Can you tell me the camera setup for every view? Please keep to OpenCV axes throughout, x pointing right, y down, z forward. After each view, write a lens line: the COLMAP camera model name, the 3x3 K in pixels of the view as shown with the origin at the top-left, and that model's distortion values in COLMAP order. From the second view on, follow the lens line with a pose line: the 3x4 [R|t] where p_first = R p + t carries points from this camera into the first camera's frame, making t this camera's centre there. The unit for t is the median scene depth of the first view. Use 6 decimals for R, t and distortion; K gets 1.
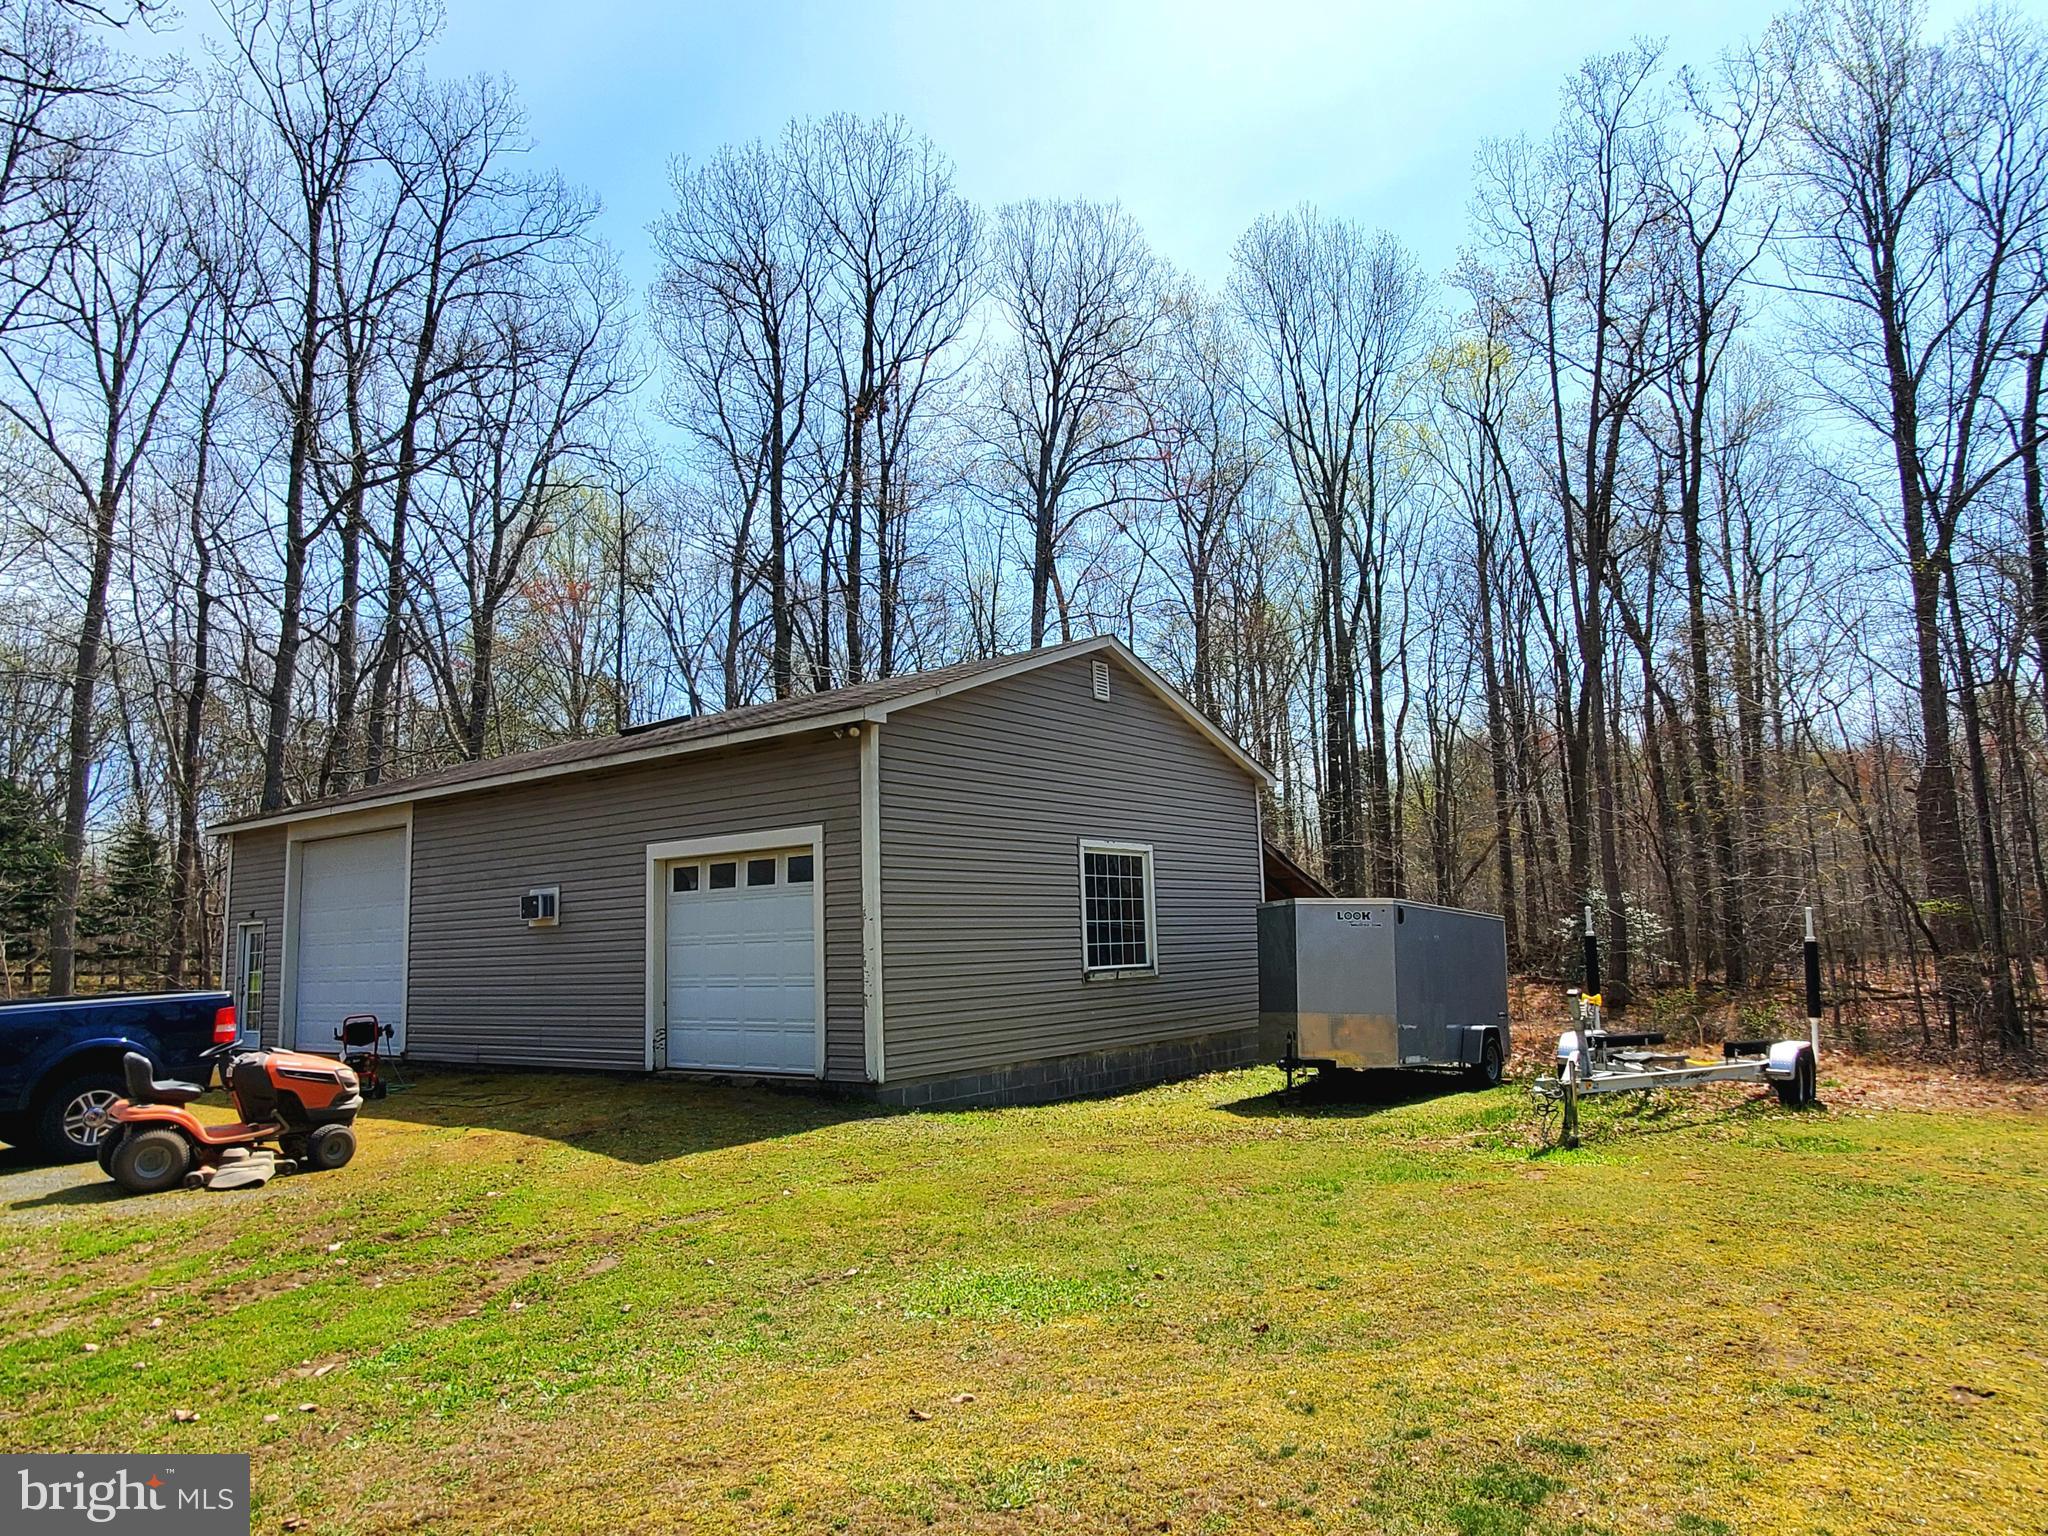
lens RADIAL K [[1330.8, 0, 1024.0], [0, 1330.8, 768.0], [0, 0, 1]] dist [0.035560, -0.001827]
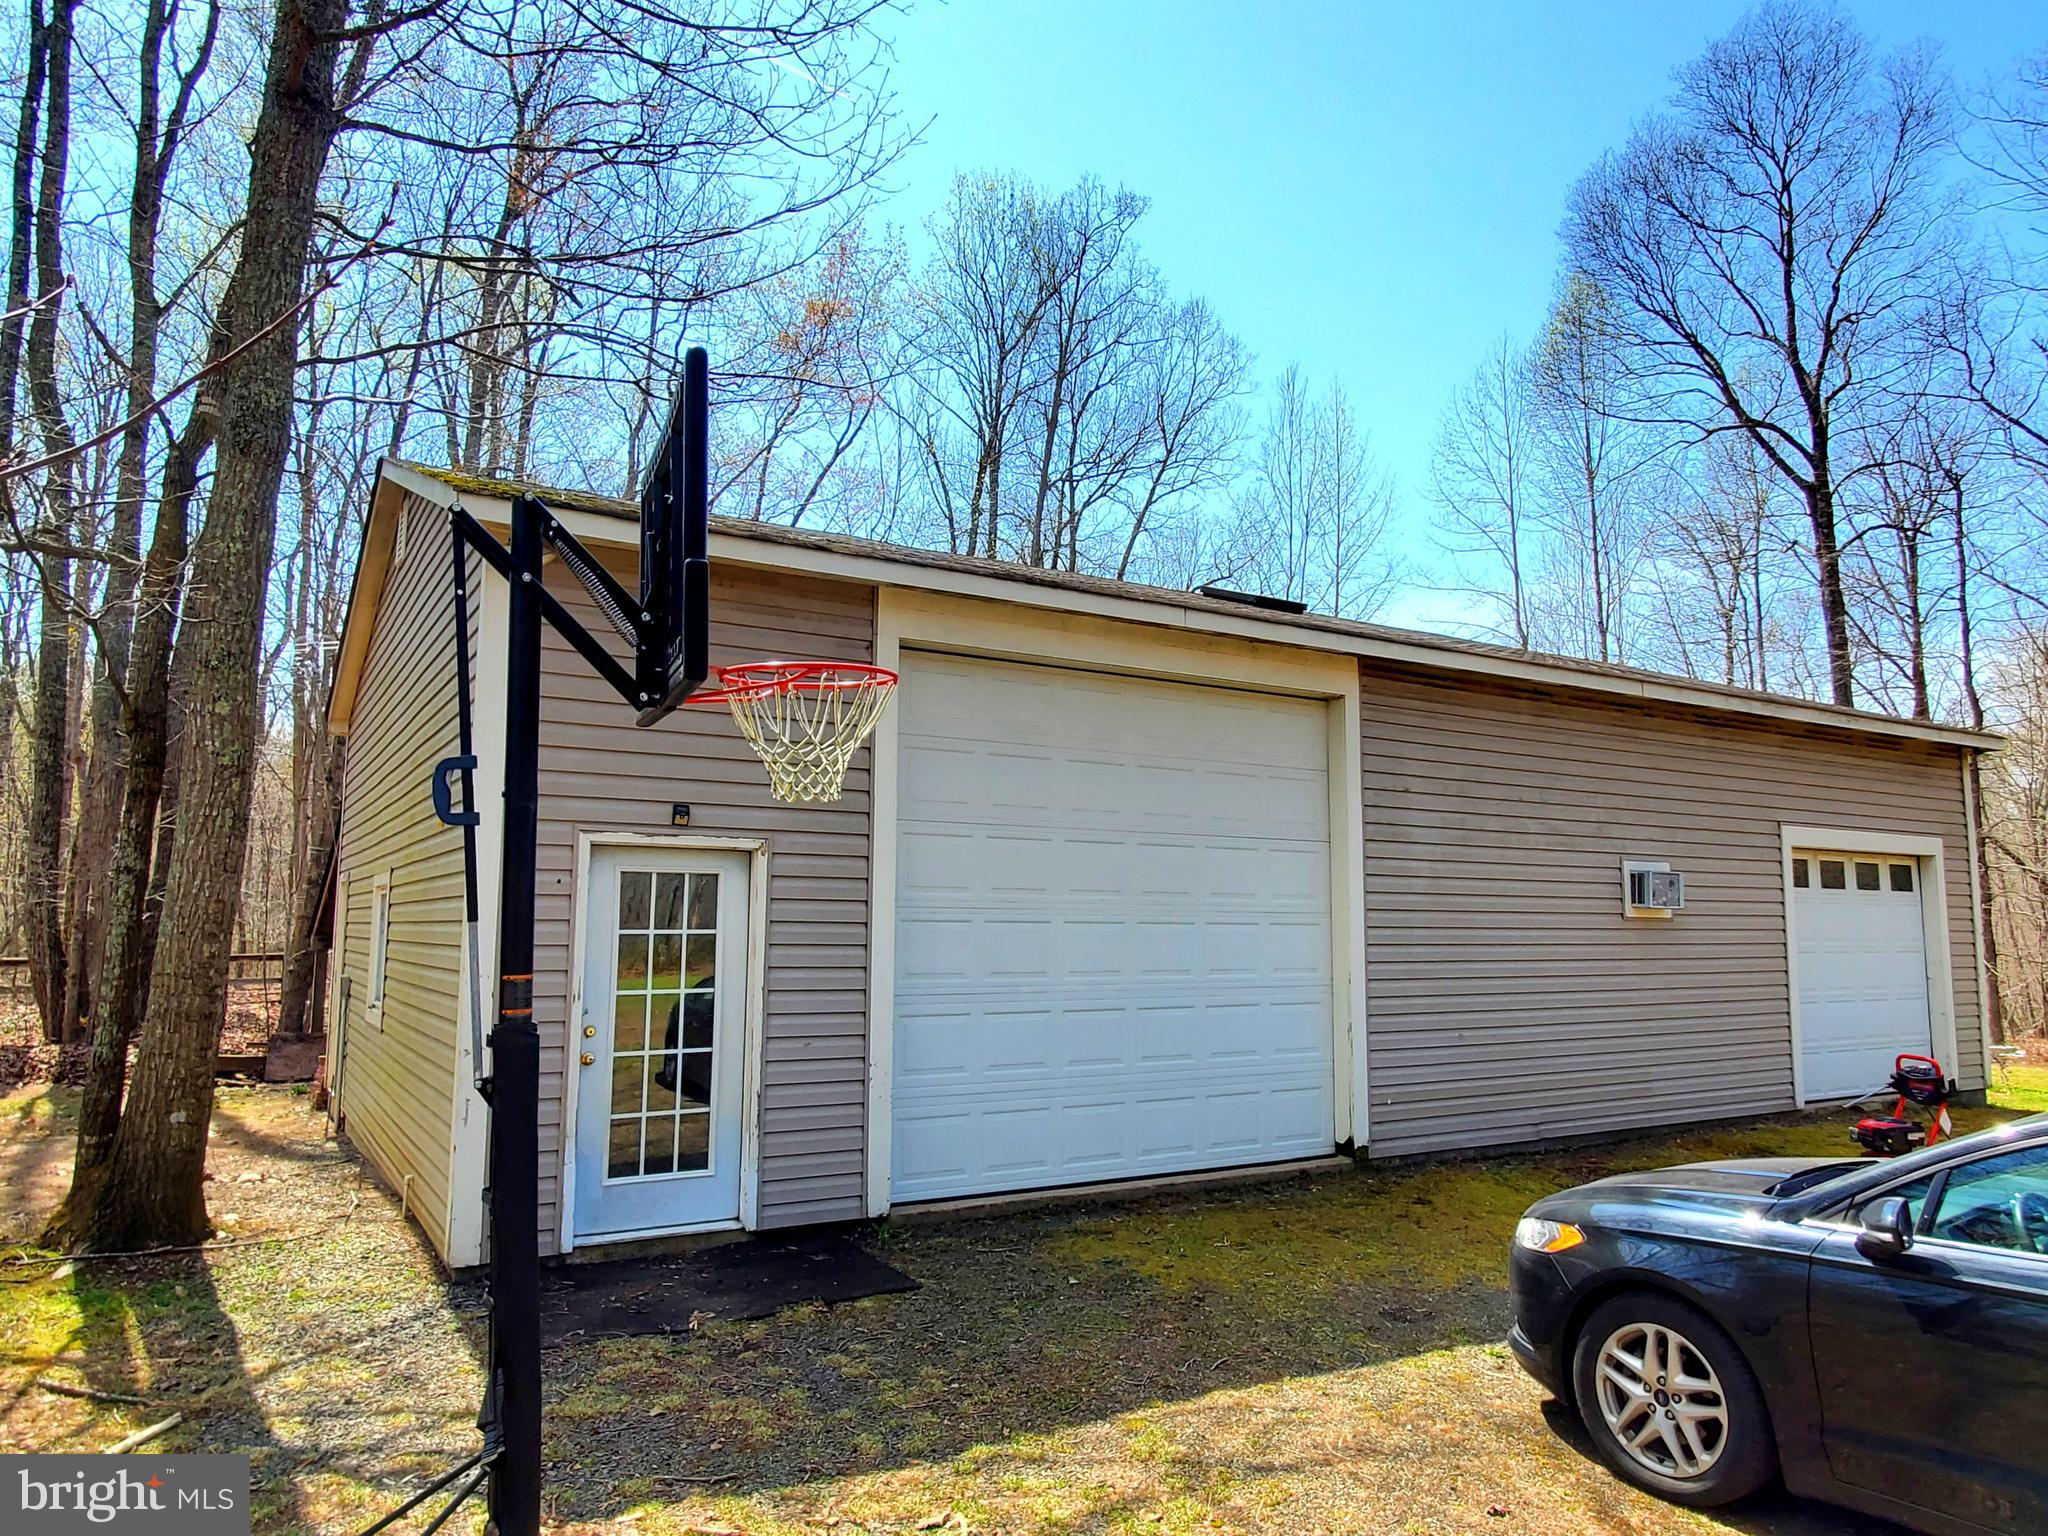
lens RADIAL K [[1330.8, 0, 1024.0], [0, 1330.8, 768.0], [0, 0, 1]] dist [0.035560, -0.001827]
pose [[0.375830, 0.142057, 0.915736, -1.168042], [-0.141383, 0.985402, -0.094839, 0.161297], [-0.915840, -0.093826, 0.390428, 1.104026]]
